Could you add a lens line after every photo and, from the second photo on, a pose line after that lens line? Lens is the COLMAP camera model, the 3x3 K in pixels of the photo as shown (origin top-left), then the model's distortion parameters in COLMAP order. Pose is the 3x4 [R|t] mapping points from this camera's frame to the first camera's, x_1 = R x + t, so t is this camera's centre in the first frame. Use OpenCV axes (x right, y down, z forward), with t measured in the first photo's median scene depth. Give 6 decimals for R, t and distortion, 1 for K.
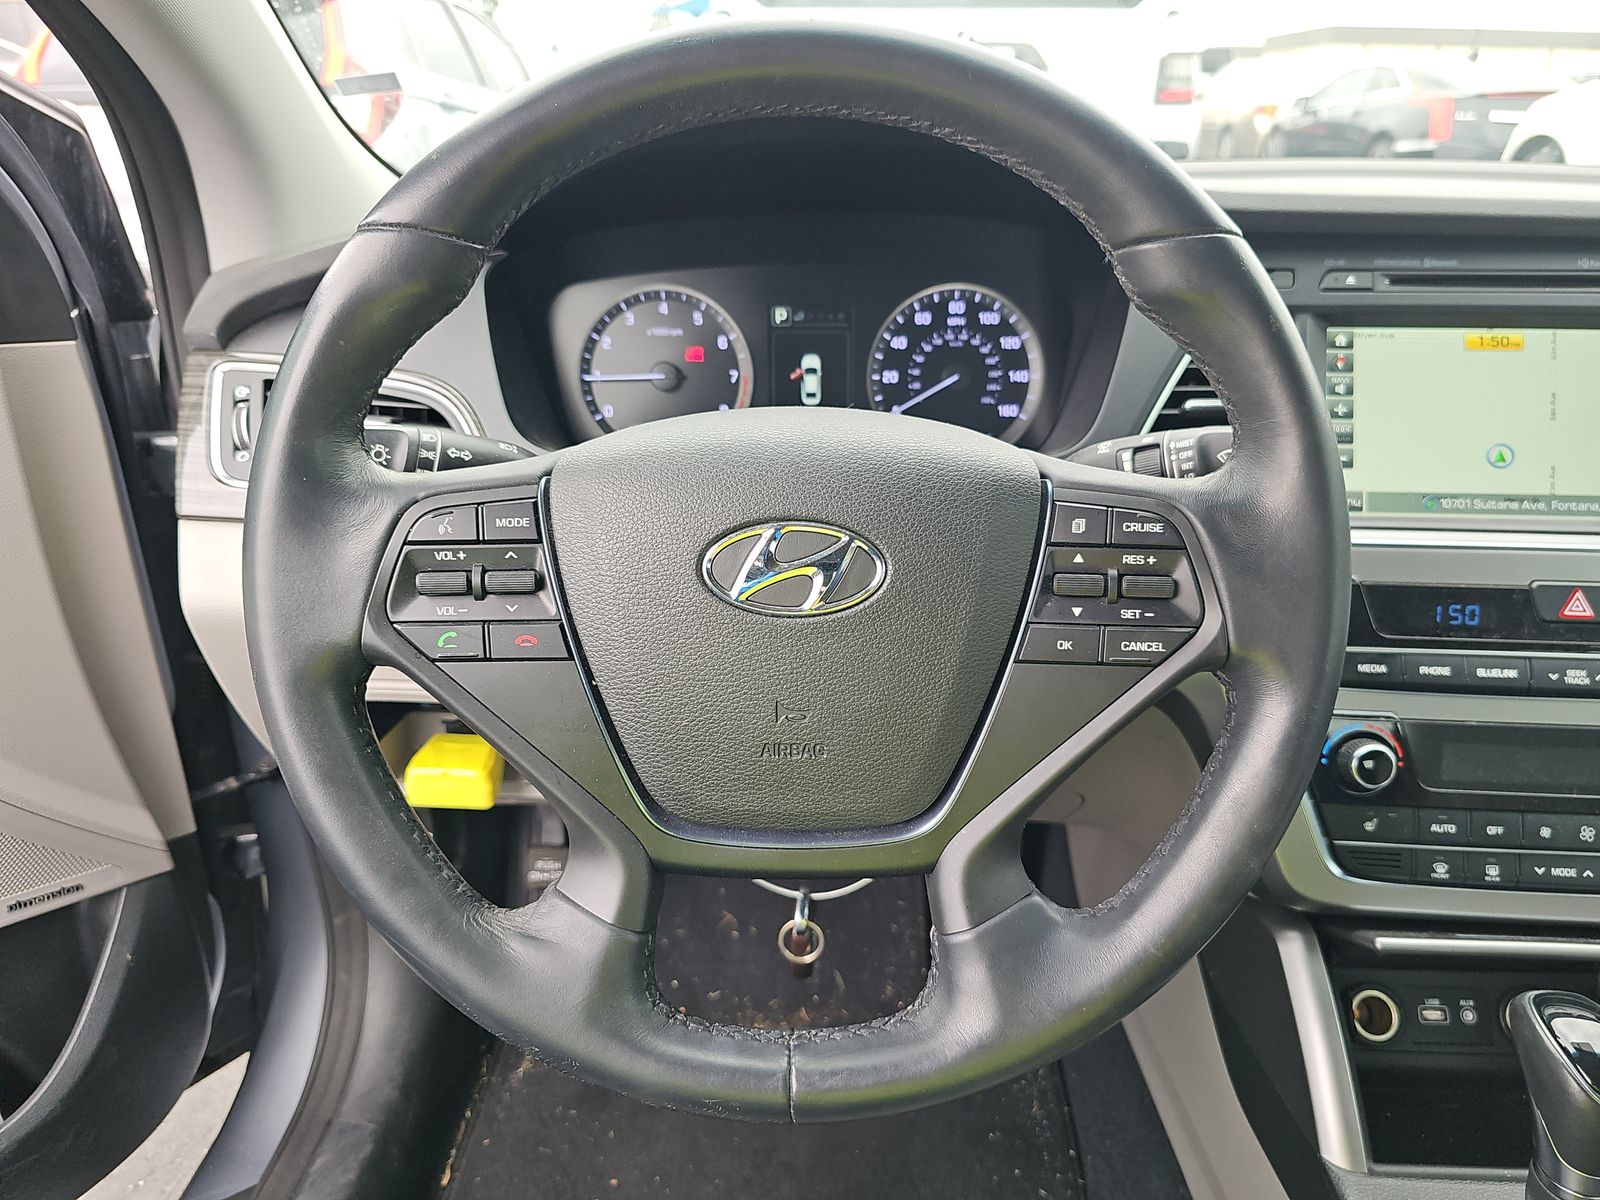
lens RADIAL K [[1048.7, 0, 800.0], [0, 1048.7, 600.0], [0, 0, 1]] dist [0.017035, -0.002934]
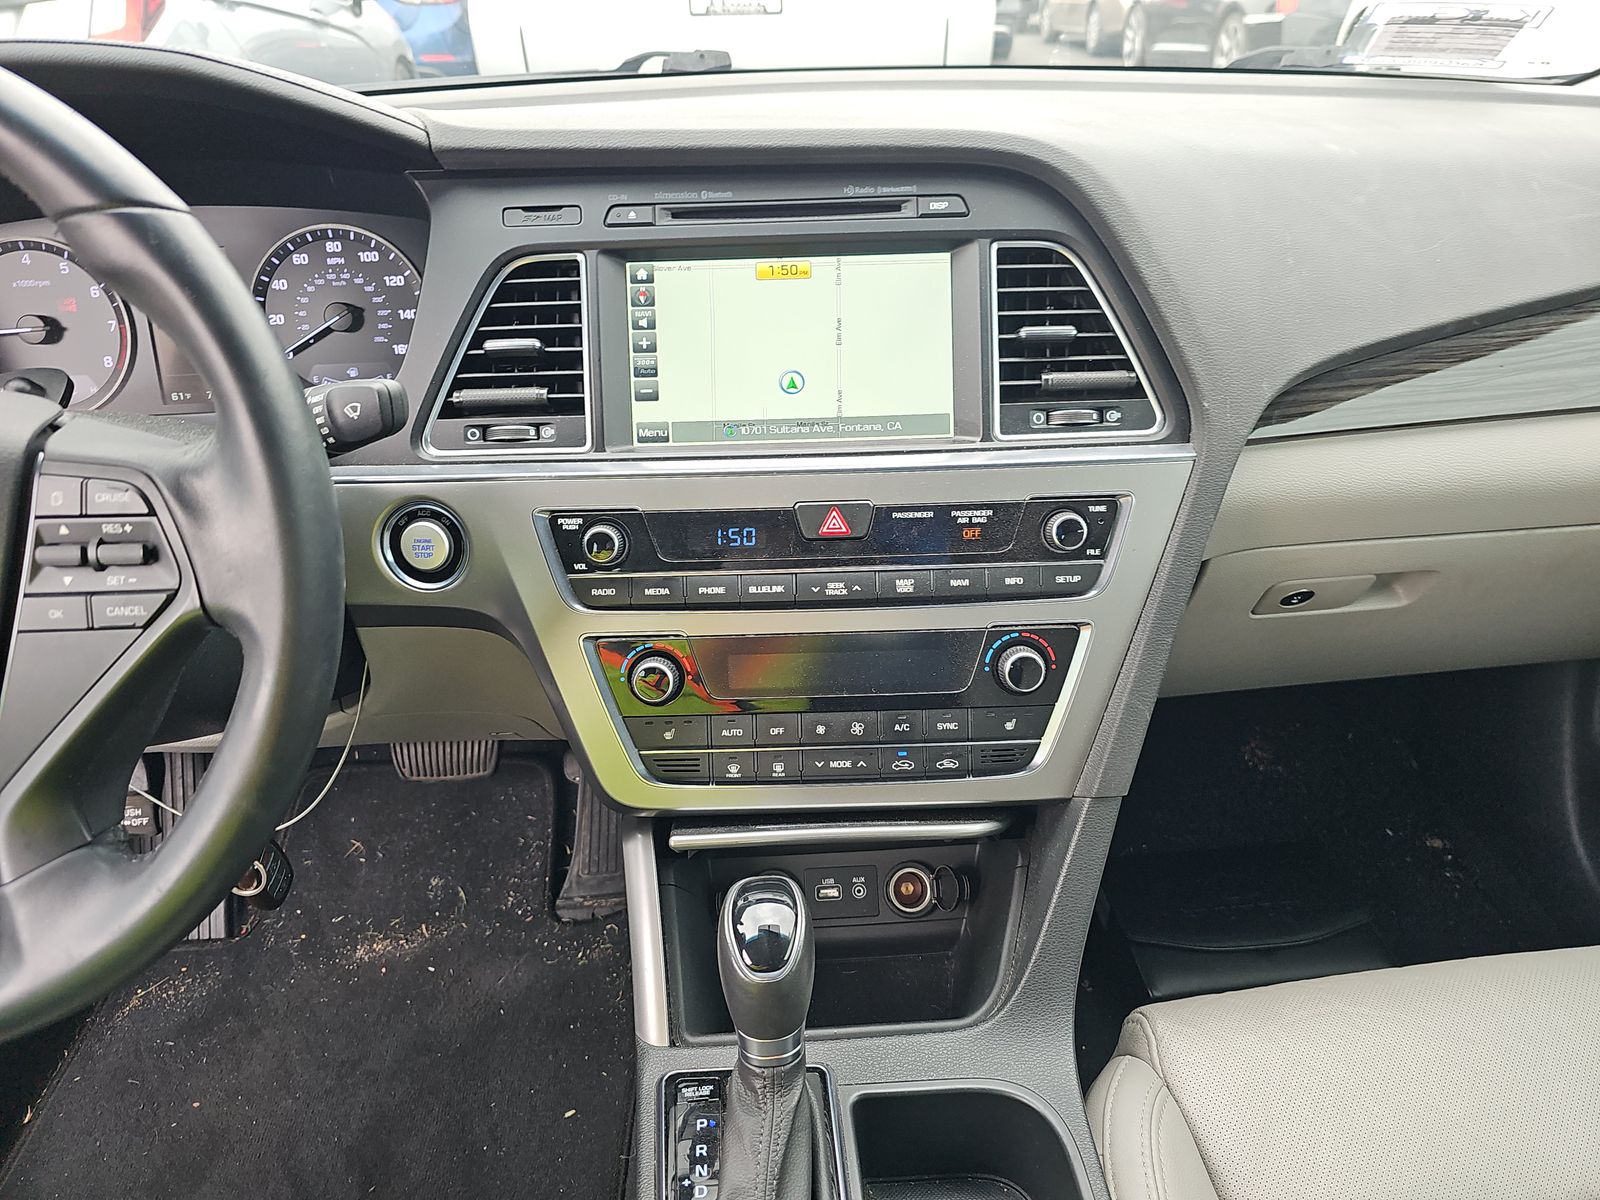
lens RADIAL K [[1045.1, 0, 800.0], [0, 1045.1, 600.0], [0, 0, 1]] dist [0.064873, -0.053137]
pose [[0.996404, -0.062403, 0.057322, 0.599243], [0.056767, 0.993839, 0.095188, -0.019001], [-0.062909, -0.091592, 0.993807, -0.065644]]
